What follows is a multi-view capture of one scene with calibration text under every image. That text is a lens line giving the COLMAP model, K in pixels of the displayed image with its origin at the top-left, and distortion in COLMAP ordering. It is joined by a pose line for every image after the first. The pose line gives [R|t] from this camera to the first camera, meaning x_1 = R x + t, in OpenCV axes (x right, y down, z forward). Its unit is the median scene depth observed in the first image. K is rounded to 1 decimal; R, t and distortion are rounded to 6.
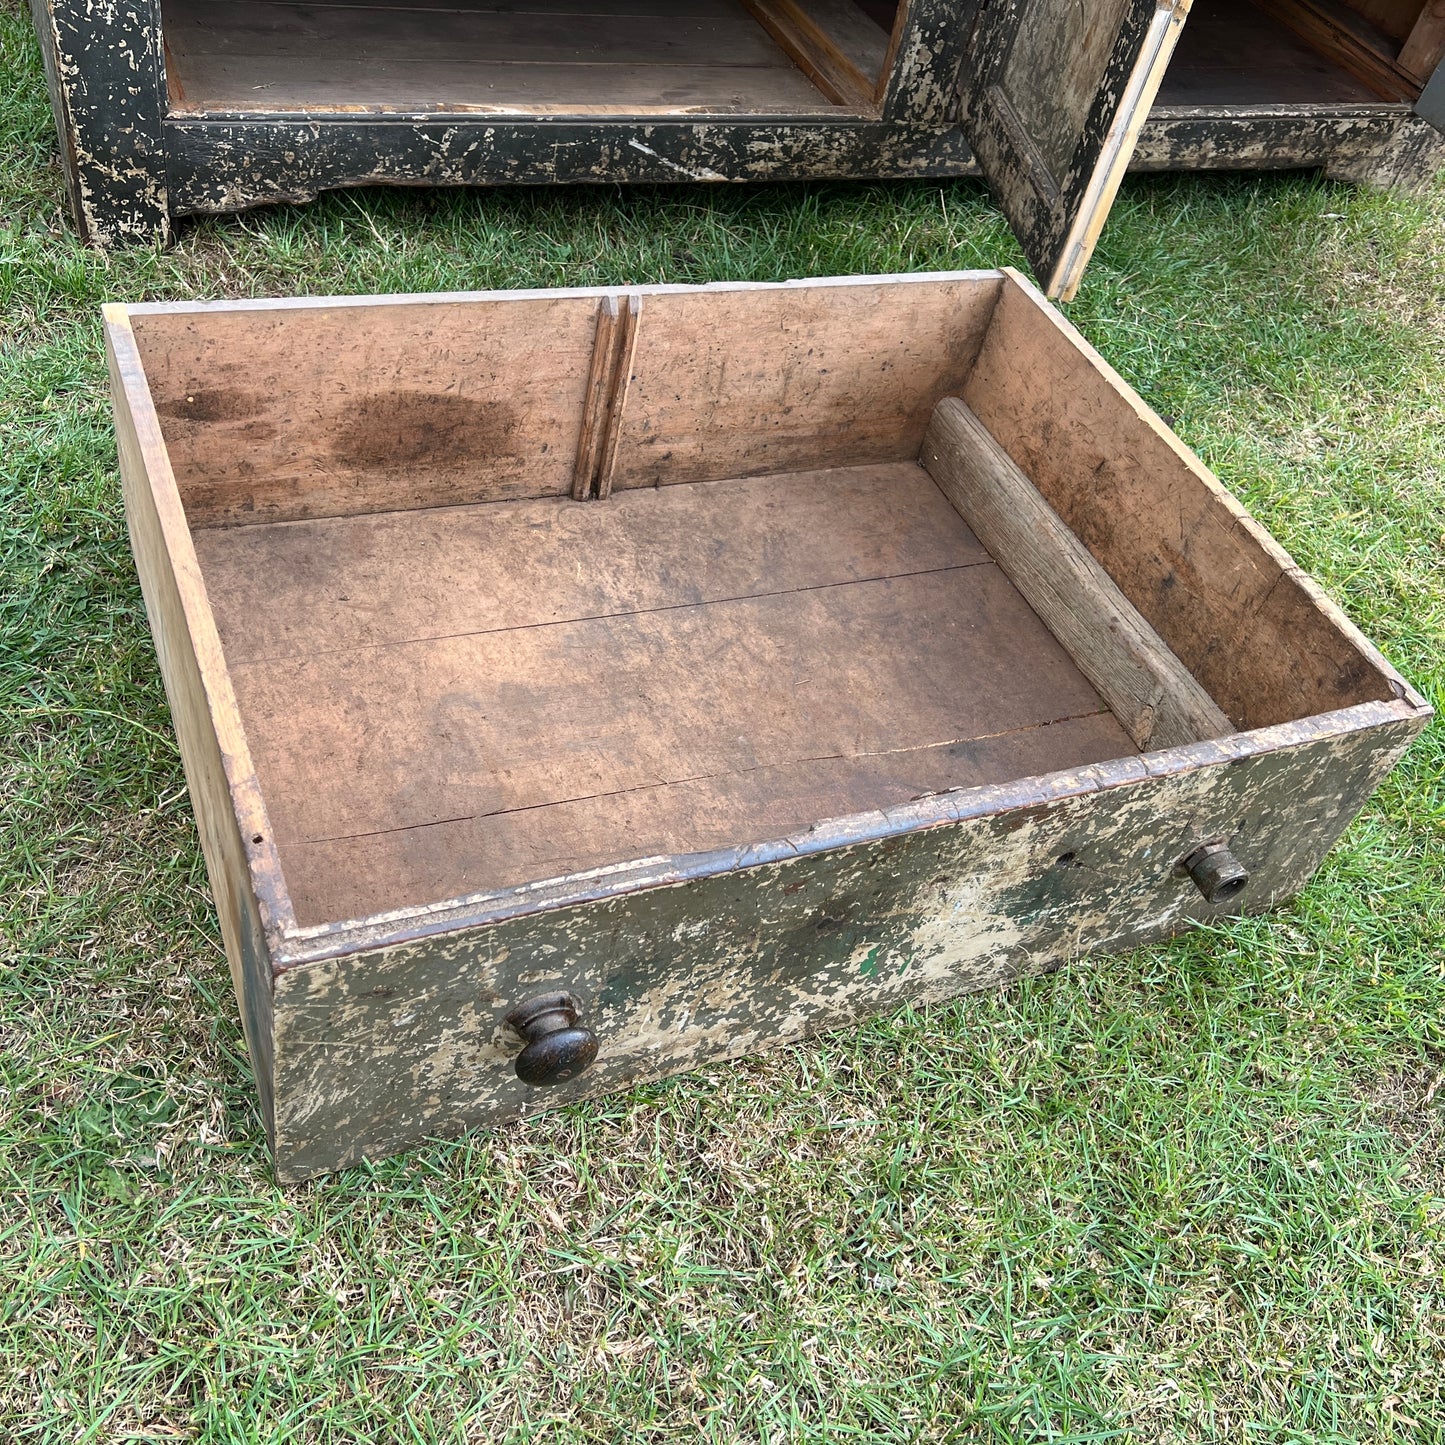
lens RADIAL K [[1480.2, 0, 722.5], [0, 1480.2, 722.5], [0, 0, 1]] dist [0.024201, -0.018022]
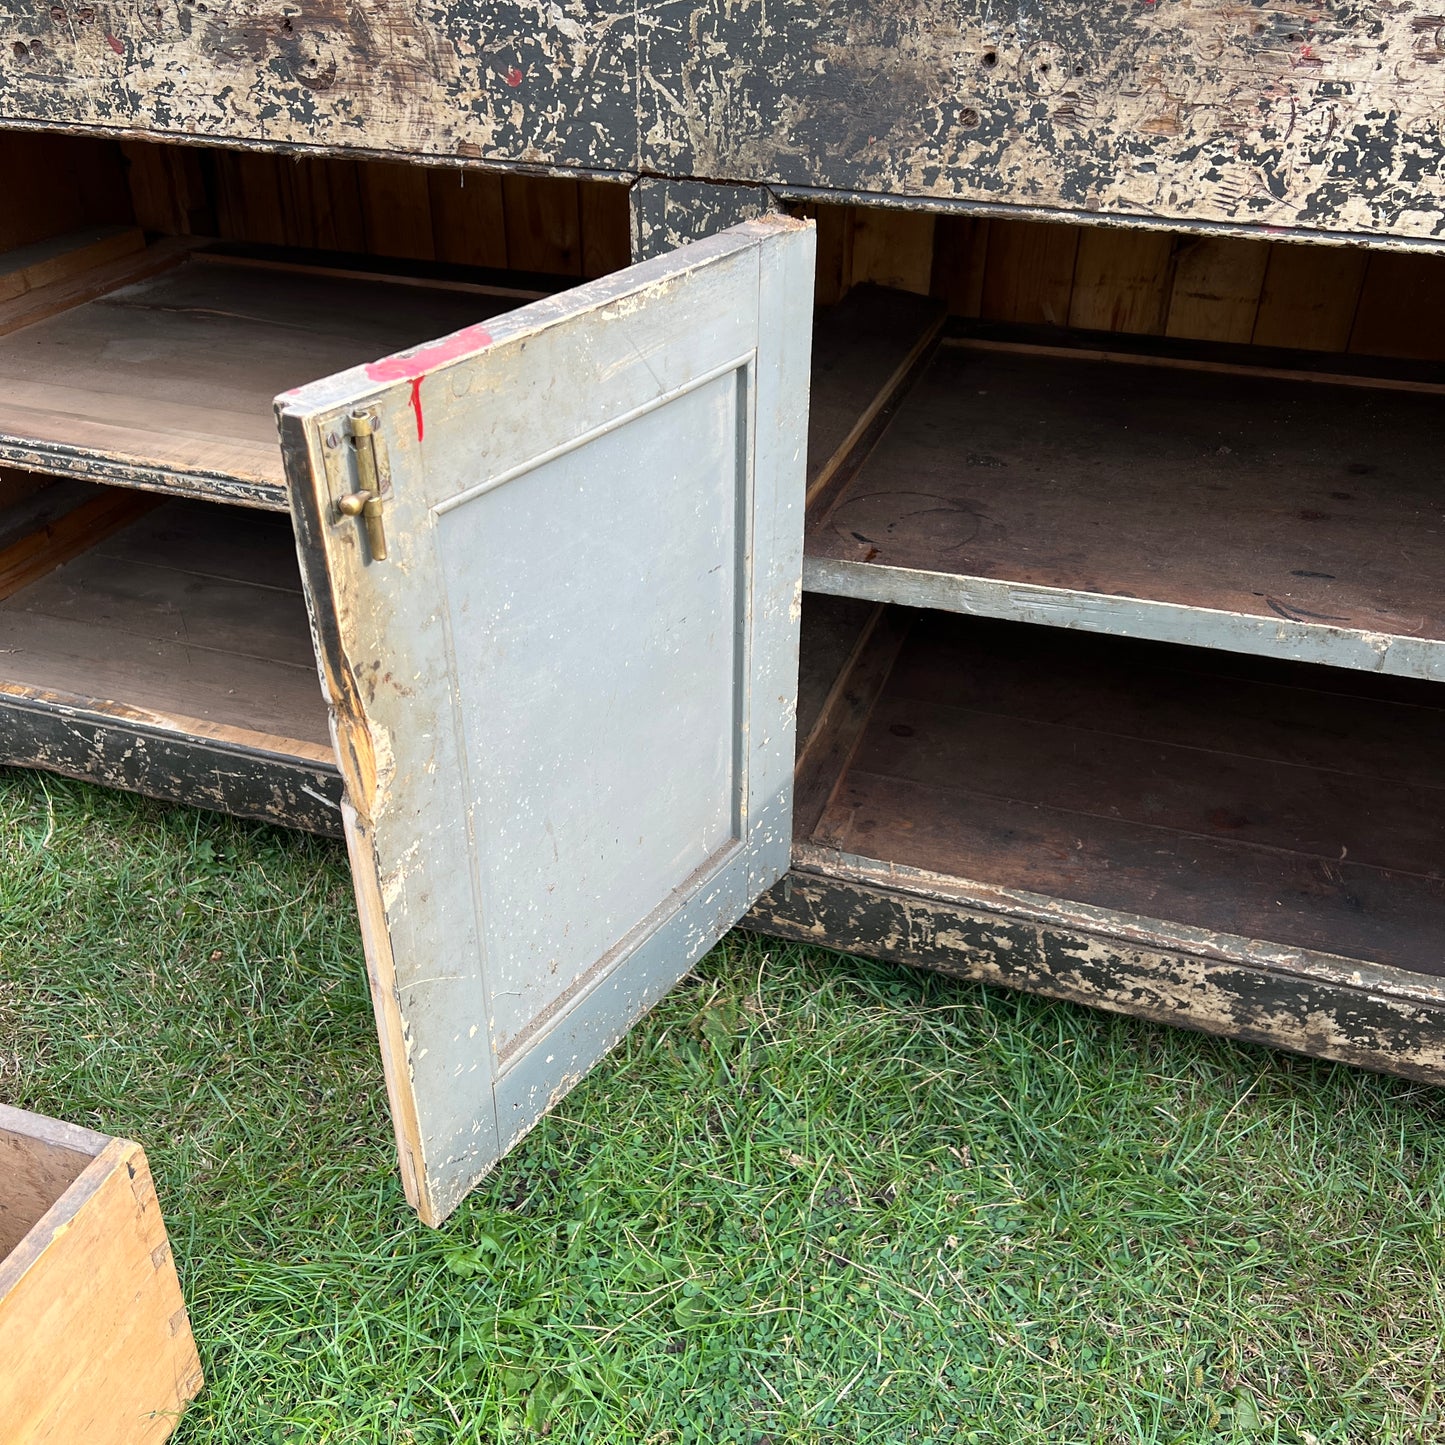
lens RADIAL K [[1461.7, 0, 722.5], [0, 1461.7, 722.5], [0, 0, 1]] dist [0.015608, 0.018396]
pose [[0.736176, 0.192605, -0.648806, 0.598551], [-0.388772, 0.905051, -0.172451, -0.379555], [0.553987, 0.379192, 0.741156, 0.546616]]
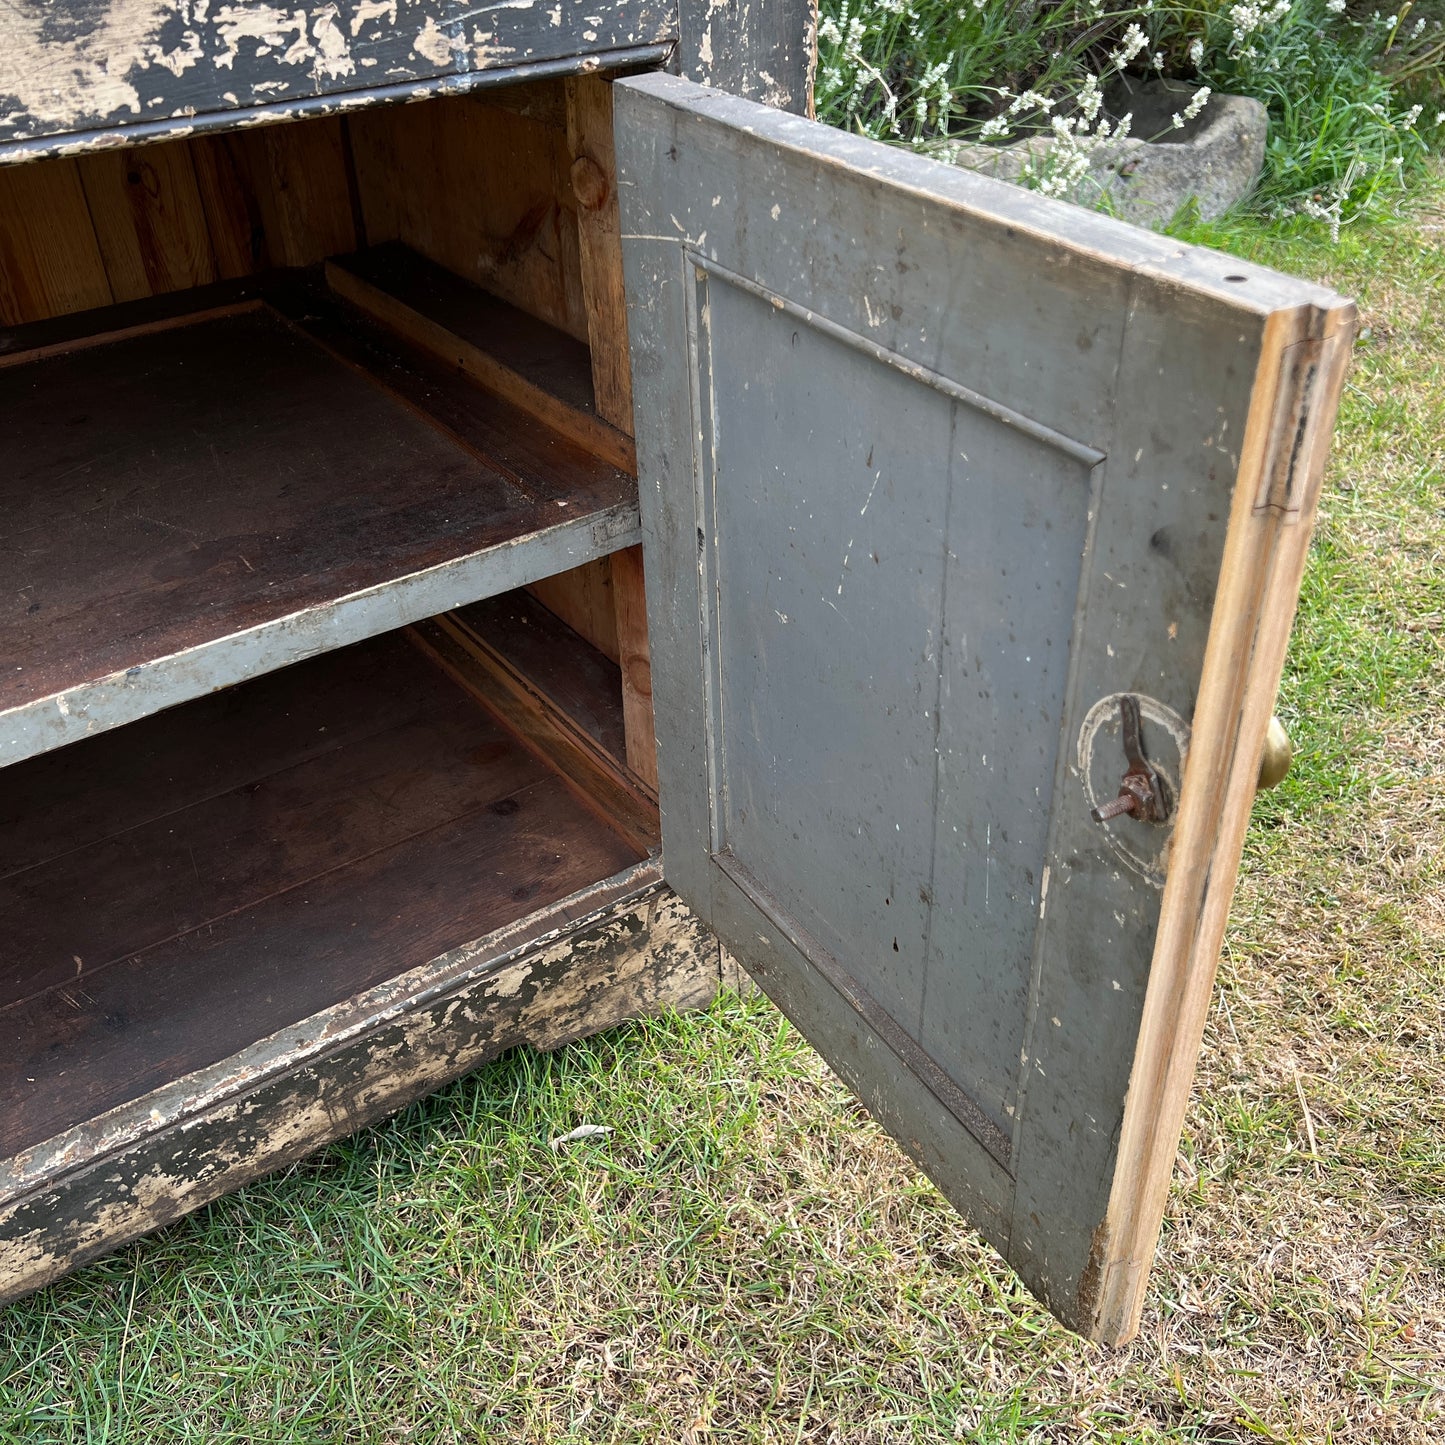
lens RADIAL K [[1428.6, 0, 706.3], [0, 1428.6, 727.2], [0, 0, 1]] dist [0.059495, -0.095941]
pose [[0.955033, -0.295464, 0.024756, 0.615379], [0.294745, 0.936997, -0.187514, -0.472998], [0.032208, 0.186378, 0.981950, 0.711395]]
